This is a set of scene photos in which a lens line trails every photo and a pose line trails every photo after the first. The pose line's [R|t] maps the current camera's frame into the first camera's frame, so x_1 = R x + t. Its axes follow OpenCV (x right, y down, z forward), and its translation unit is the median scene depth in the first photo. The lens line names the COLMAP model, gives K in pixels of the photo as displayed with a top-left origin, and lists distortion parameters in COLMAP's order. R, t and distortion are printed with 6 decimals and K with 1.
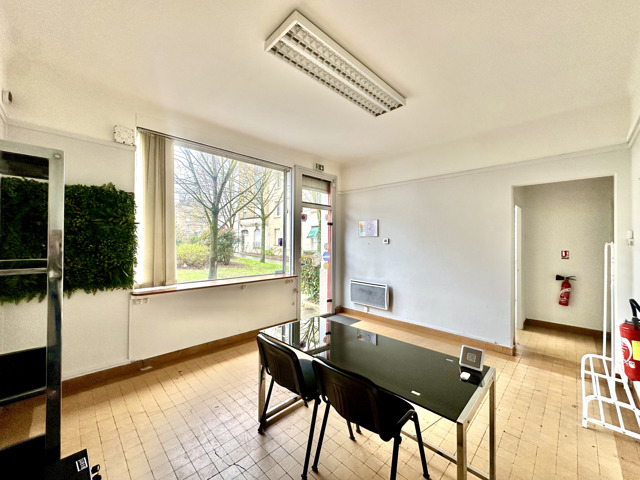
lens RADIAL K [[257.3, 0, 320.1], [0, 257.3, 240.9], [0, 0, 1]] dist [-0.006771, 0.001846]
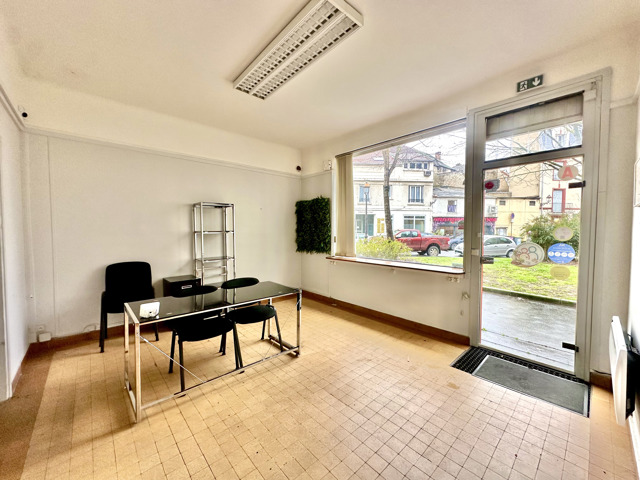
lens RADIAL K [[257.3, 0, 320.8], [0, 257.3, 241.1], [0, 0, 1]] dist [-0.006771, 0.001846]
pose [[-0.044369, 0.044675, -0.998016, 0.854985], [0.011024, 0.998961, 0.044227, 0.016731], [0.998954, -0.009040, -0.044815, 0.897699]]
